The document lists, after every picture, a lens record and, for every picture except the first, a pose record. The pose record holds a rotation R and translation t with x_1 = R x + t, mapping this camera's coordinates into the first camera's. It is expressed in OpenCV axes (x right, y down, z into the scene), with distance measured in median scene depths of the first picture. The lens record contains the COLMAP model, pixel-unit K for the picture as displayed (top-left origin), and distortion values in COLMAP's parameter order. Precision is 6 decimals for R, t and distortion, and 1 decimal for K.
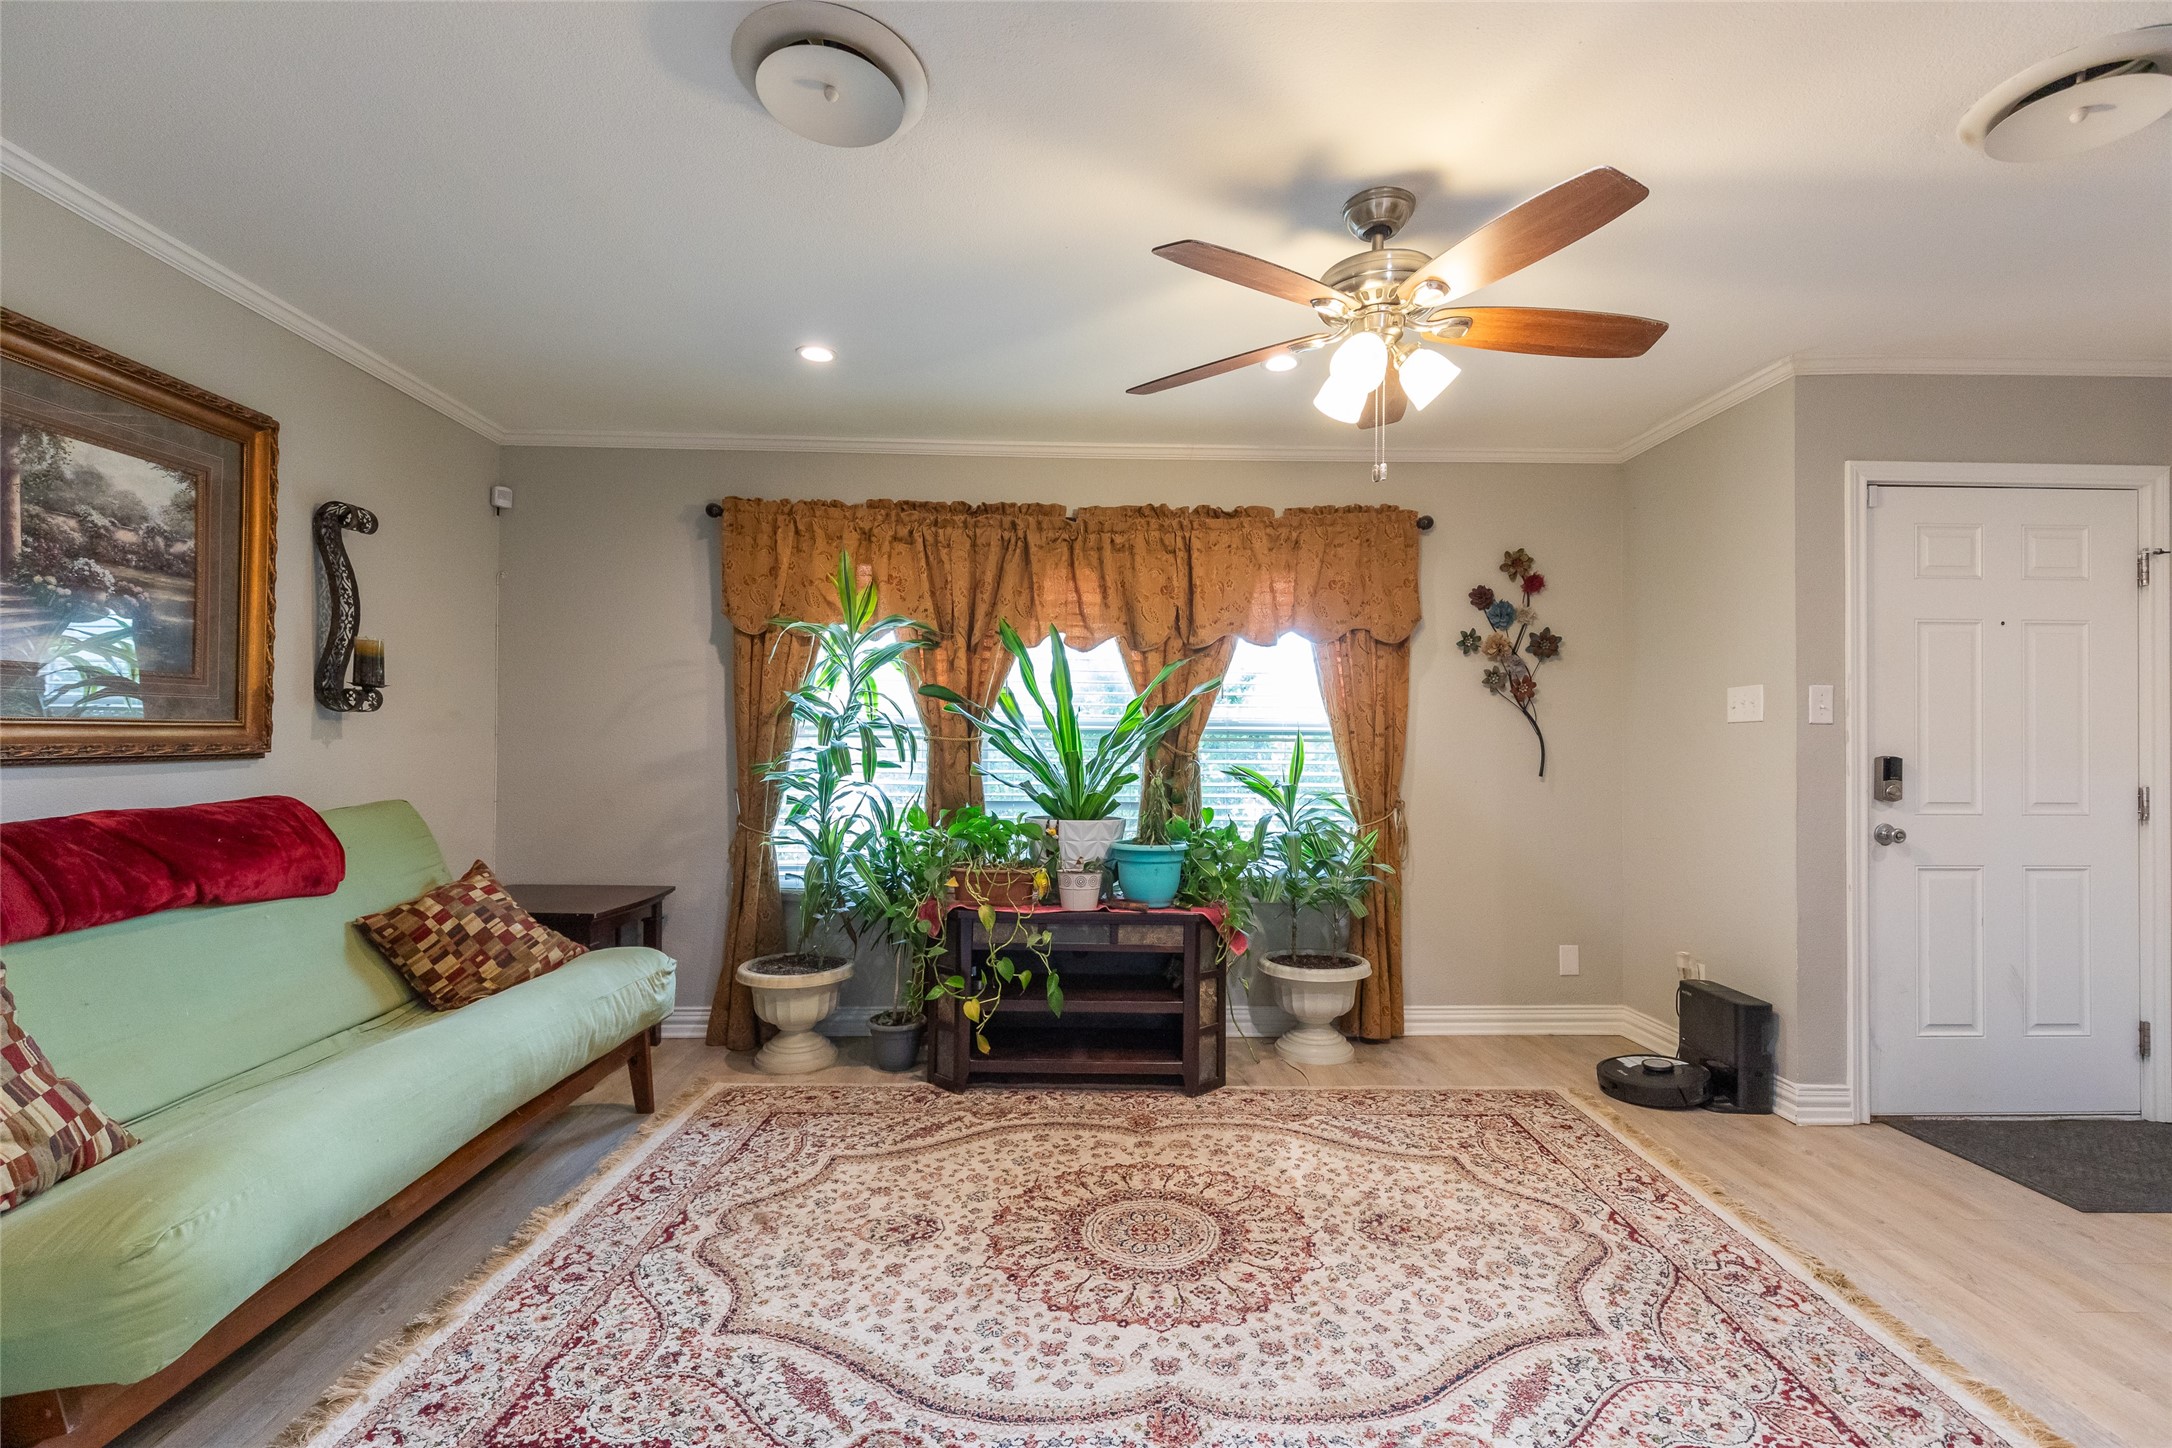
lens RADIAL K [[1010.0, 0, 1082.5], [0, 1010.0, 726.2], [0, 0, 1]] dist [0.000922, -0.000336]
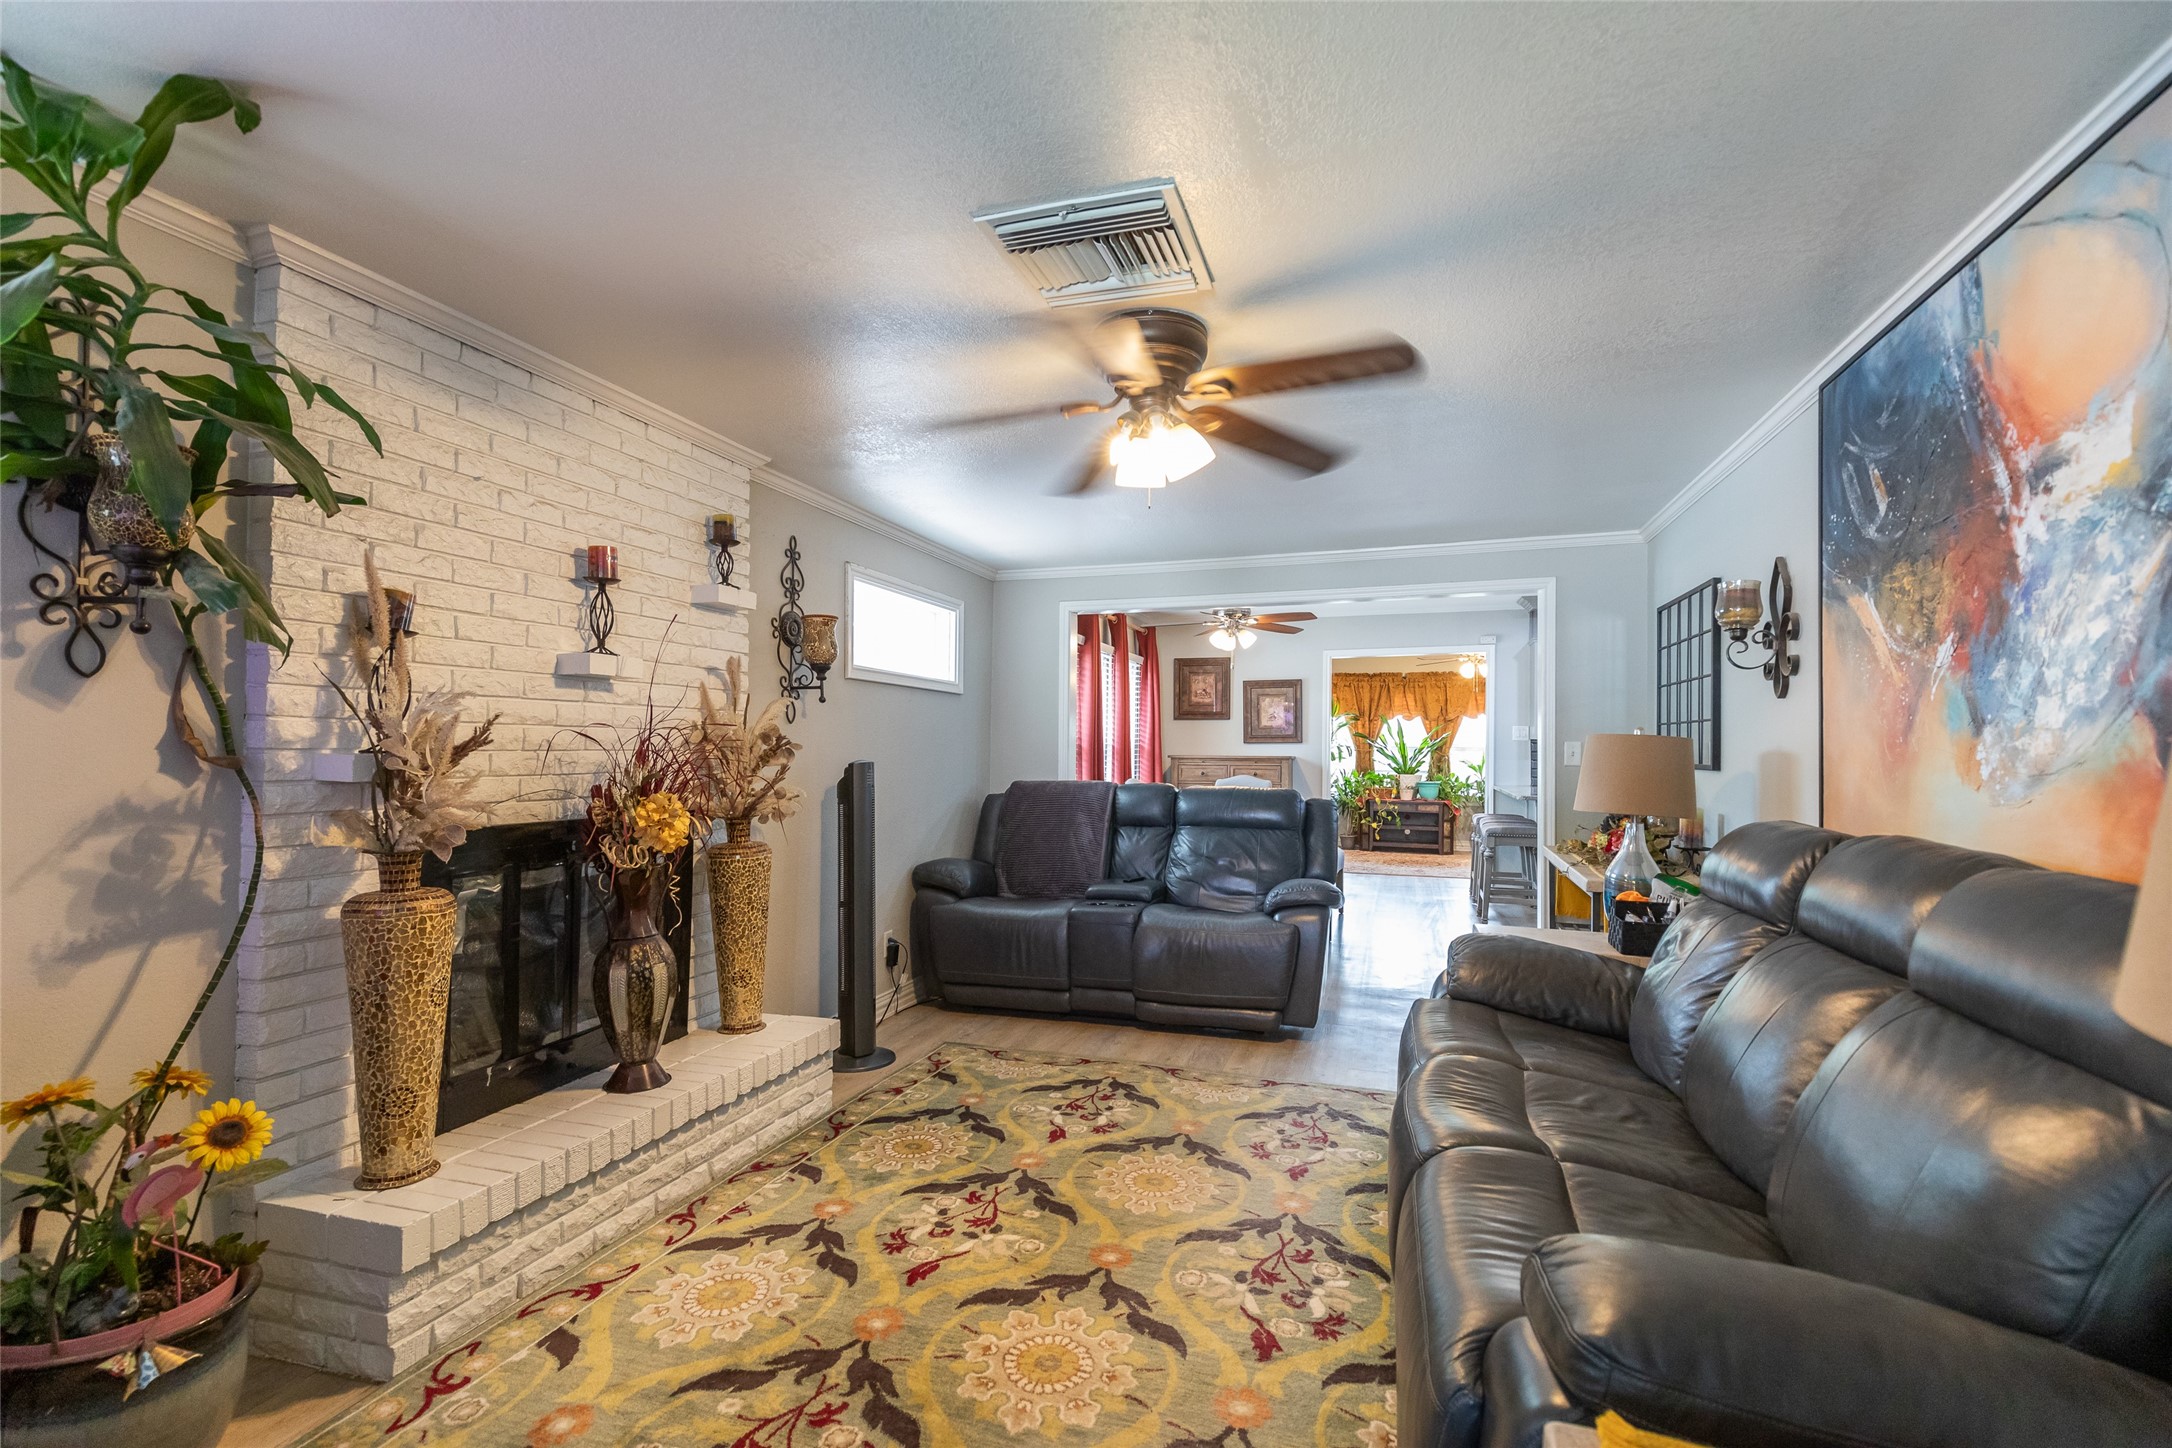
lens RADIAL K [[1010.0, 0, 1073.2], [0, 1010.0, 735.2], [0, 0, 1]] dist [0.000922, -0.000336]
pose [[0.943799, -0.002478, -0.330510, 0.054167], [0.003563, 0.999990, 0.002676, -0.044770], [0.330500, -0.003703, 0.943799, -2.235398]]
